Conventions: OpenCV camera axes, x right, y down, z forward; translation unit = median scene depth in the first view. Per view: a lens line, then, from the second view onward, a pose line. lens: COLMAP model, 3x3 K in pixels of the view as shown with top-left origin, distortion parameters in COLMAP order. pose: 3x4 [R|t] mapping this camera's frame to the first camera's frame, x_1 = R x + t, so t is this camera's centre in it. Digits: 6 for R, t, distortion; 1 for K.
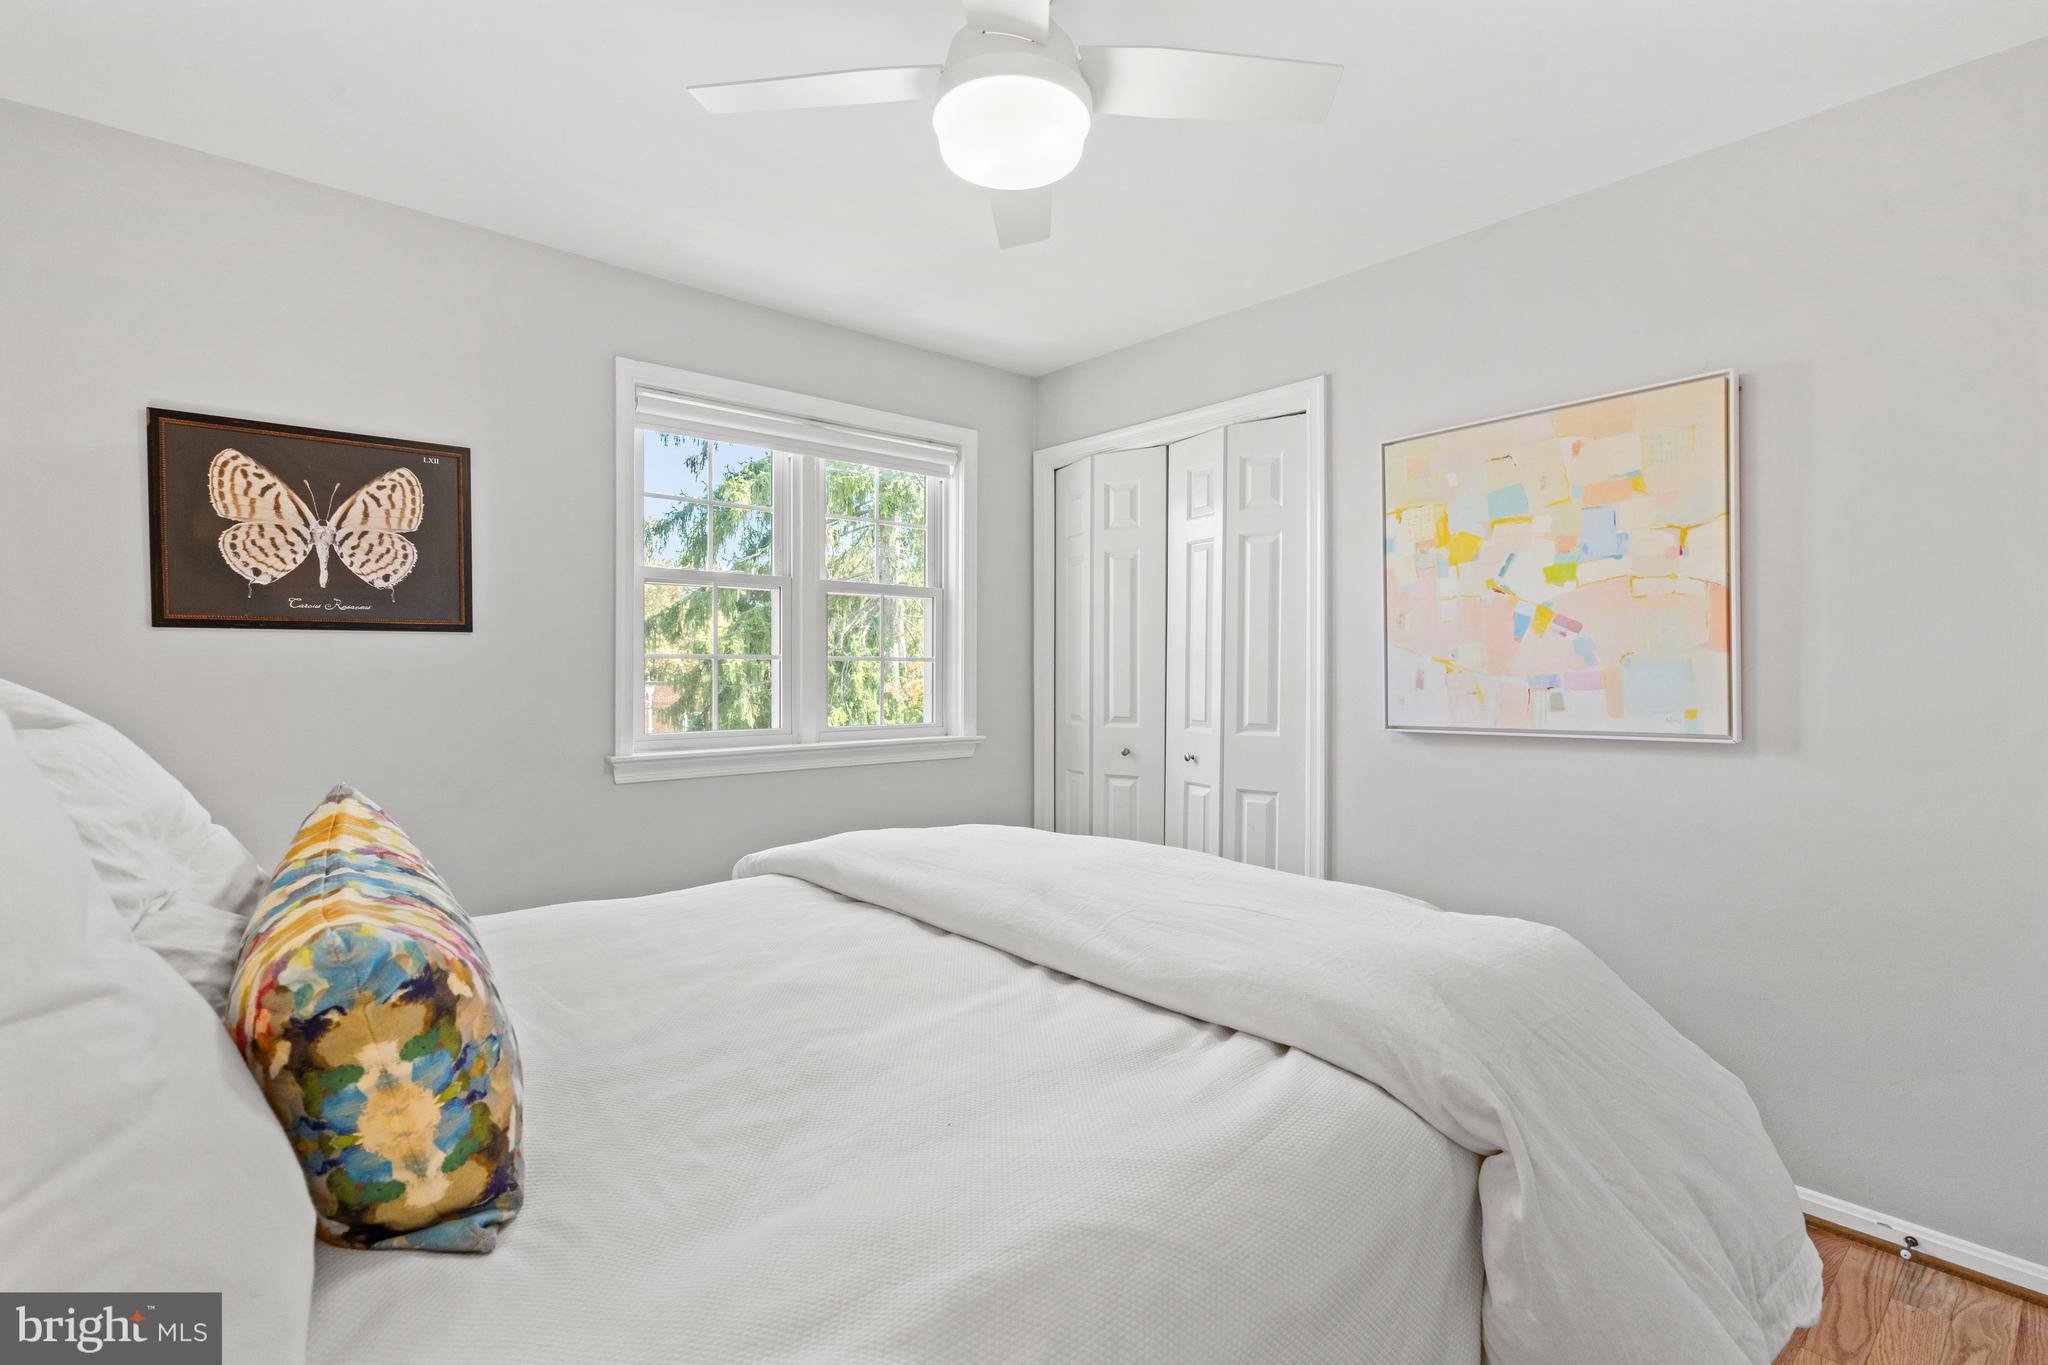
lens RADIAL K [[944.1, 0, 1012.7], [0, 944.1, 686.8], [0, 0, 1]] dist [-0.005083, 0.003379]
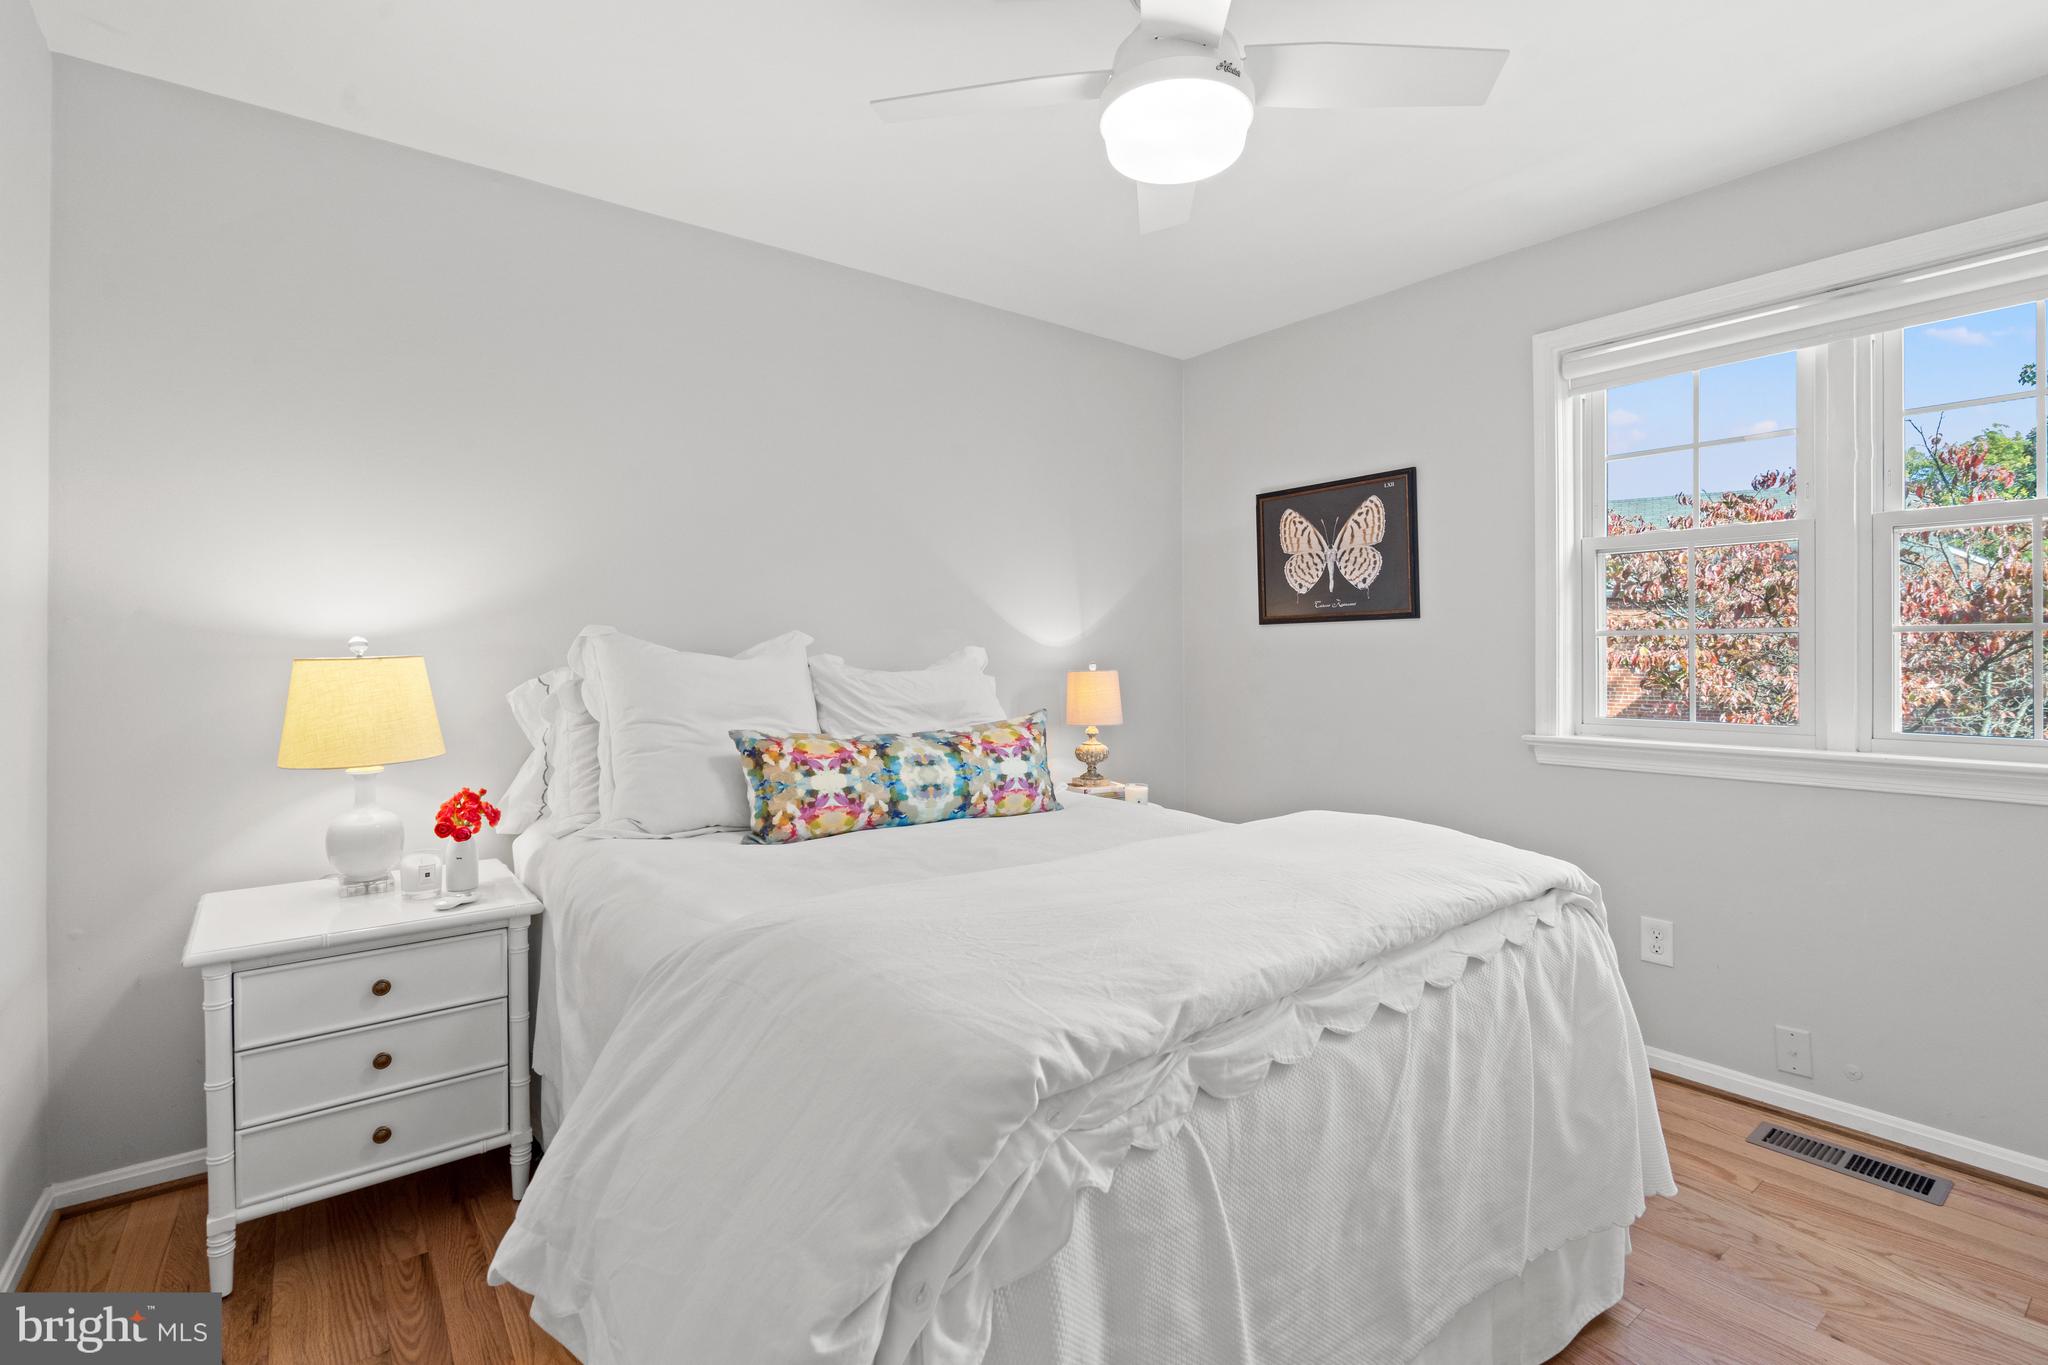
lens RADIAL K [[944.1, 0, 1017.9], [0, 944.1, 664.0], [0, 0, 1]] dist [-0.005083, 0.003379]
pose [[-0.053179, 0.011795, -0.998515, 0.709297], [-0.012427, 0.999845, 0.012472, -0.008250], [0.998508, 0.013072, -0.053024, 0.593554]]
